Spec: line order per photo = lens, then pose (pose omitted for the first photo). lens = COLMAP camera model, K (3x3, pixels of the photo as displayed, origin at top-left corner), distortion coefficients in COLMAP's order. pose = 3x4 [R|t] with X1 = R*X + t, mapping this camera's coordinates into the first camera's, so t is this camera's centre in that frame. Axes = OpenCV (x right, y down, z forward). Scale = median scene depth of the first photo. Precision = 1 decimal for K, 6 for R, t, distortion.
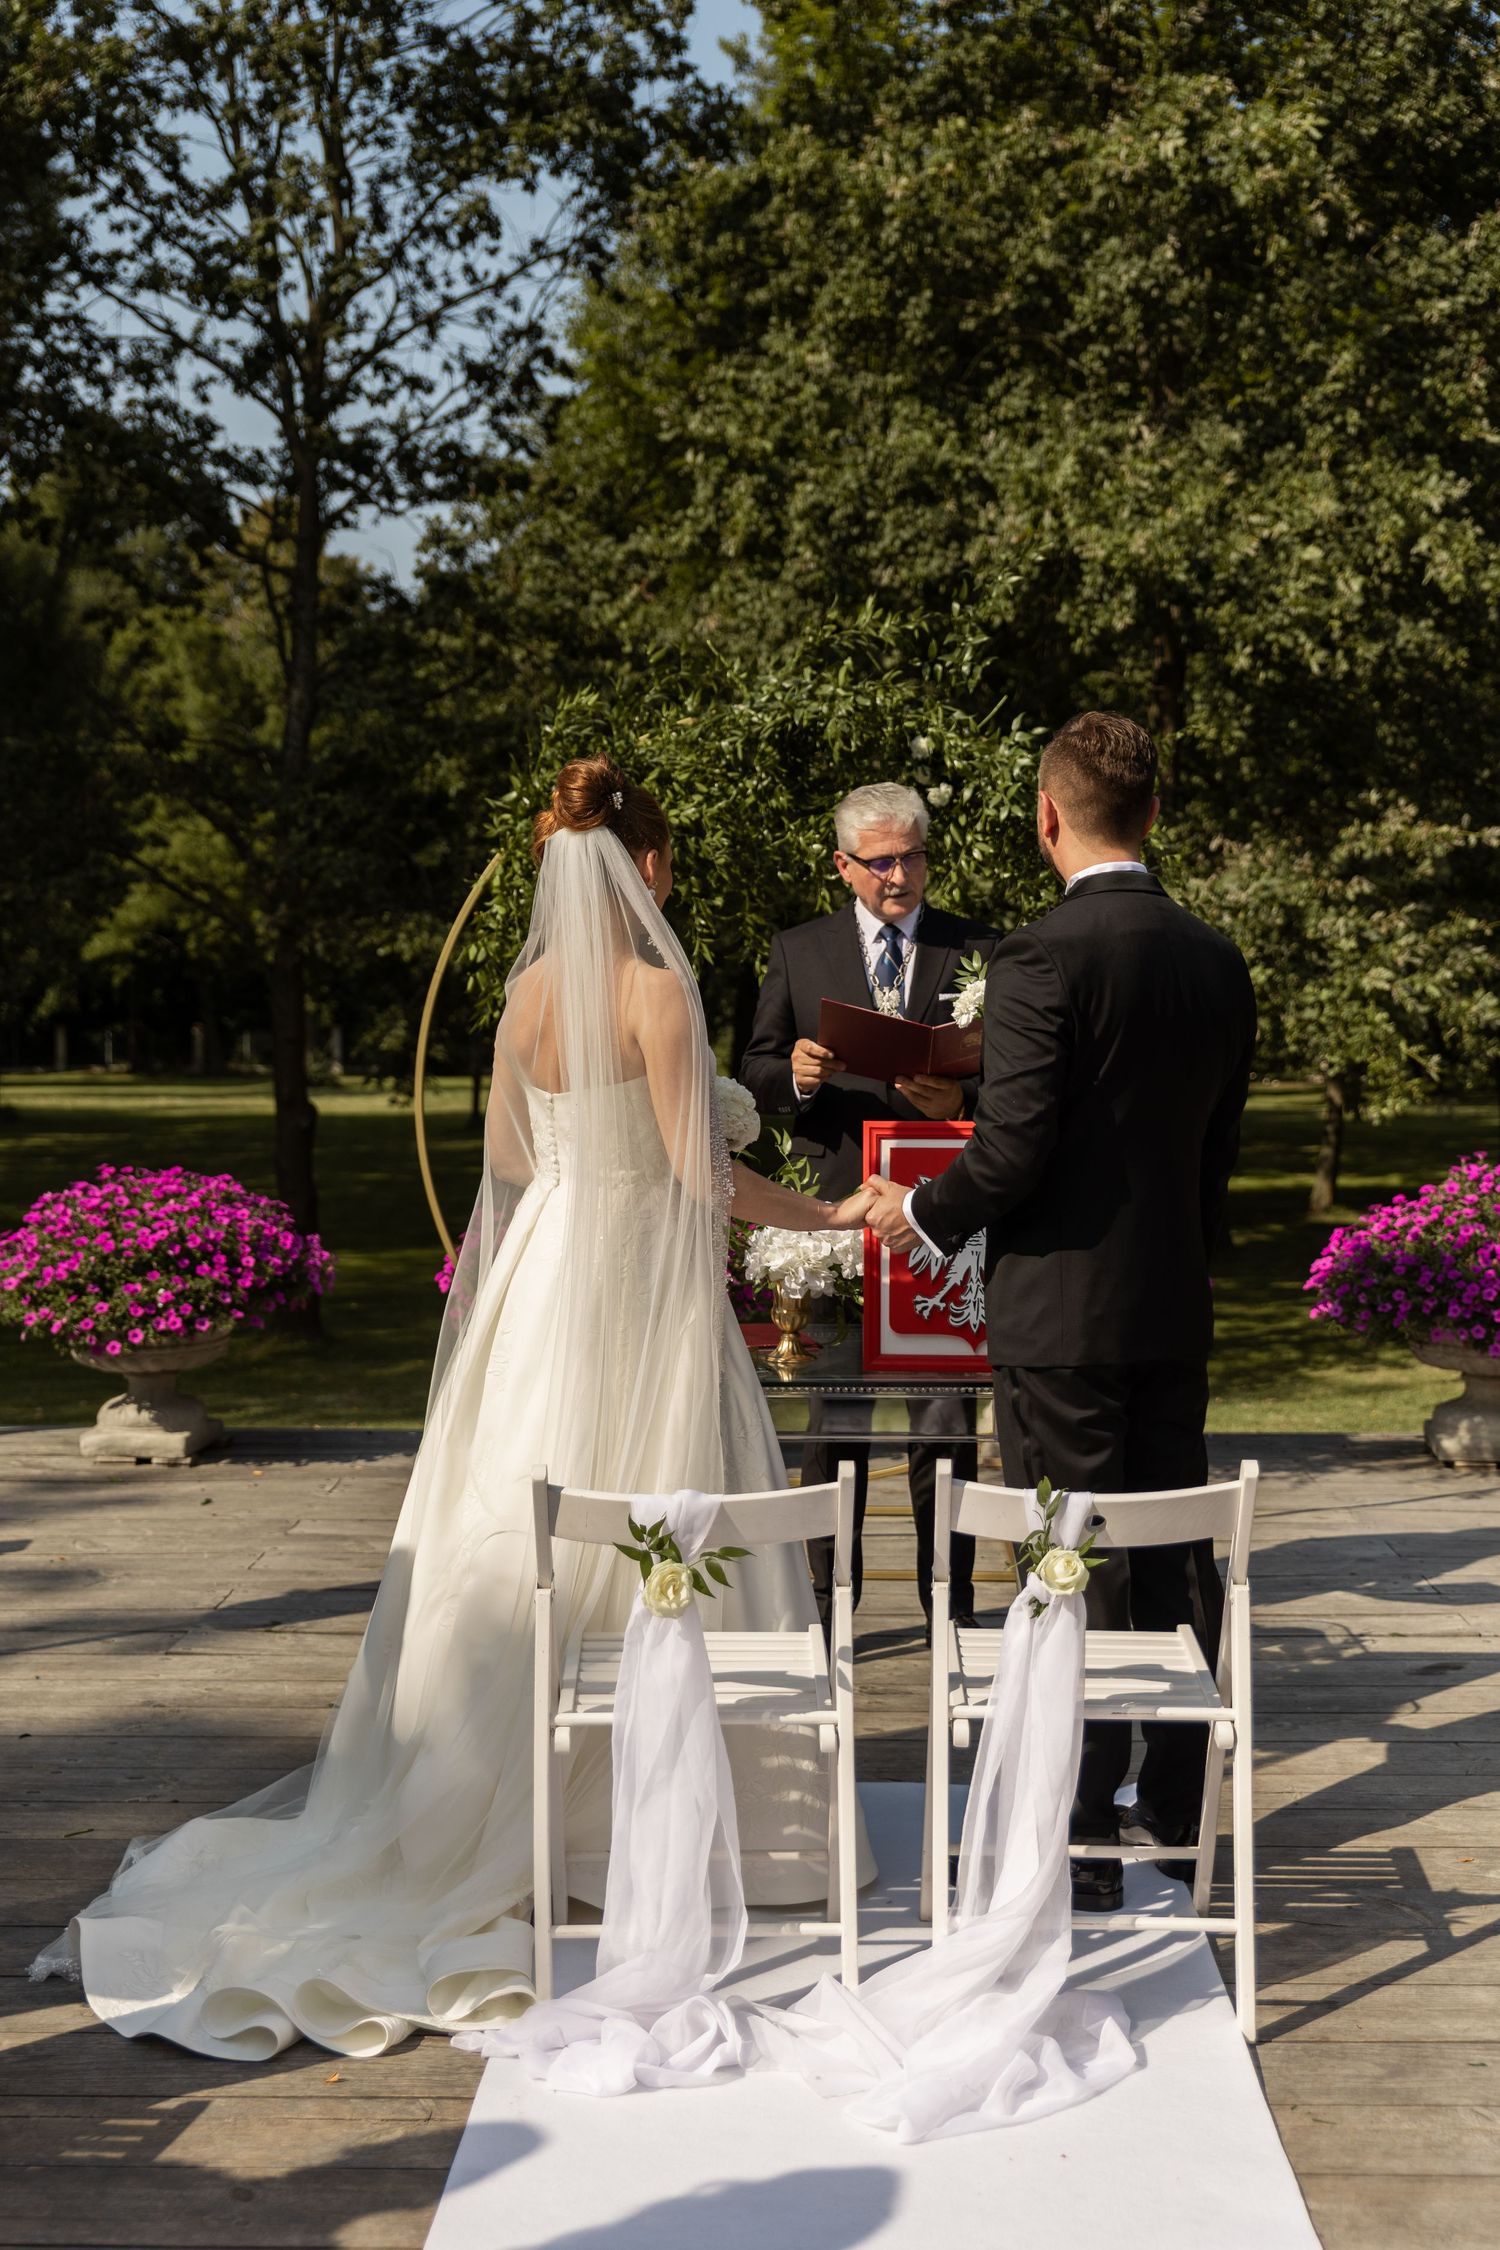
lens RADIAL K [[2746.3, 0, 726.8], [0, 2746.3, 1124.8], [0, 0, 1]] dist [-0.049797, 0.000000]
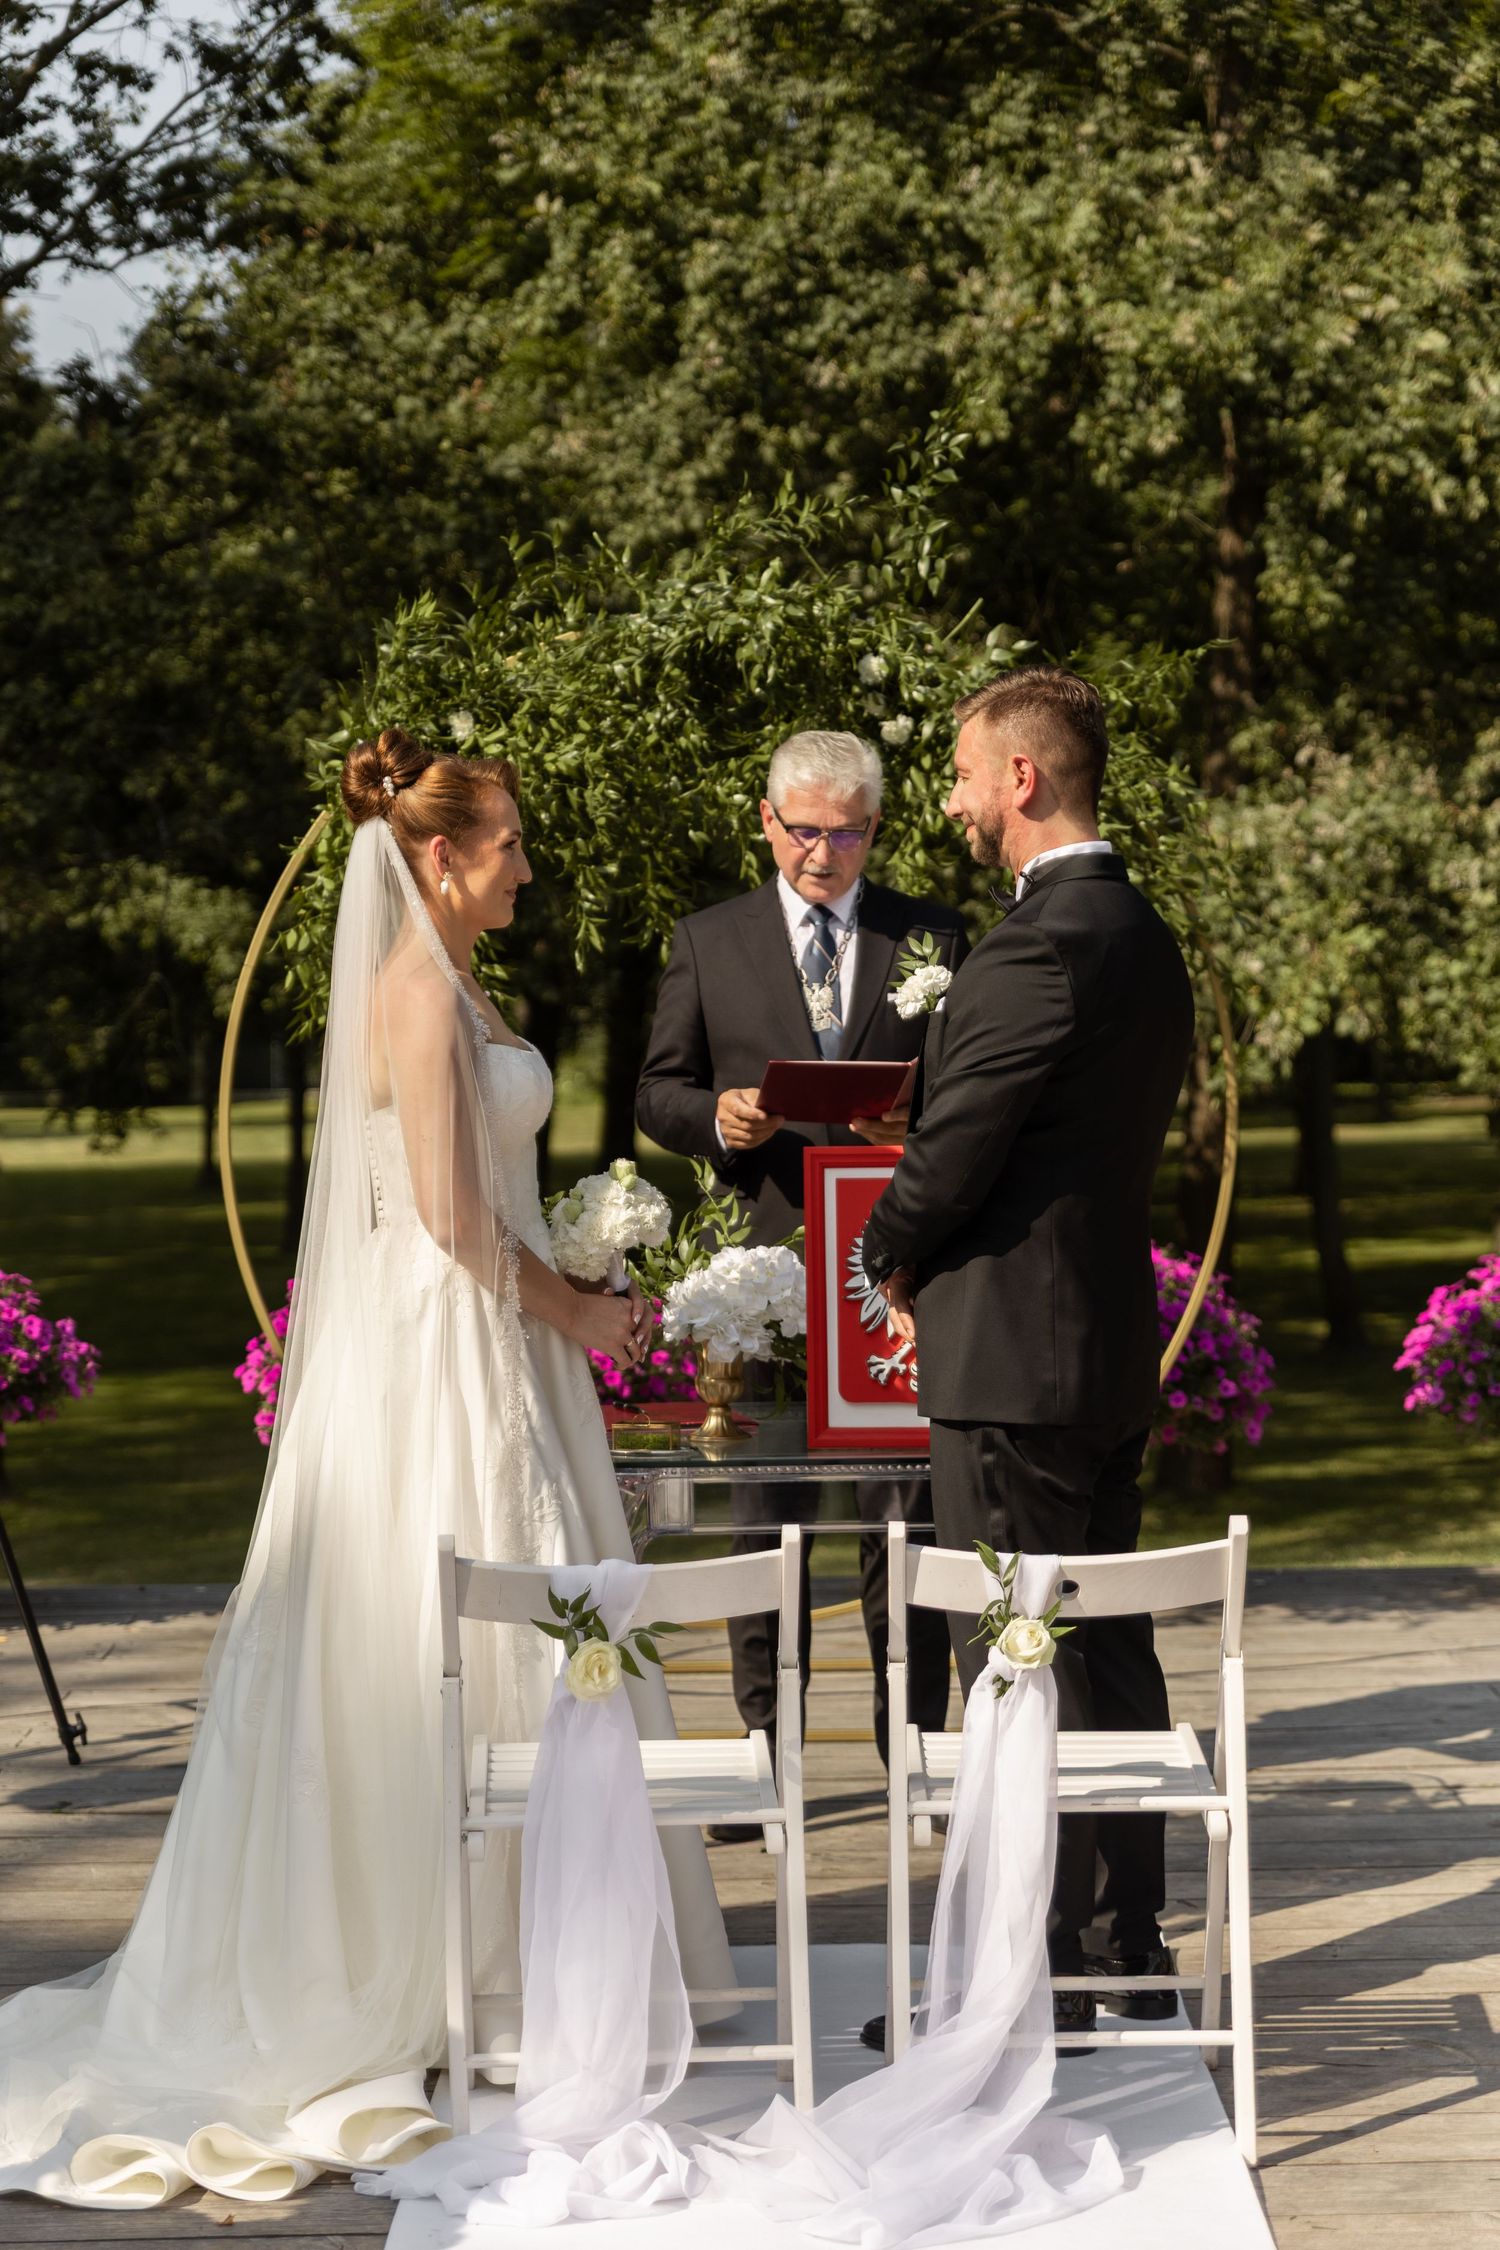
lens RADIAL K [[4305.2, 0, 762.4], [0, 4305.2, 1121.4], [0, 0, 1]] dist [-0.073479, 0.000000]
pose [[0.999113, -0.015244, 0.039260, -0.007918], [0.015722, 0.999806, -0.011895, 0.003481], [-0.039071, 0.012502, 0.999158, -0.172661]]
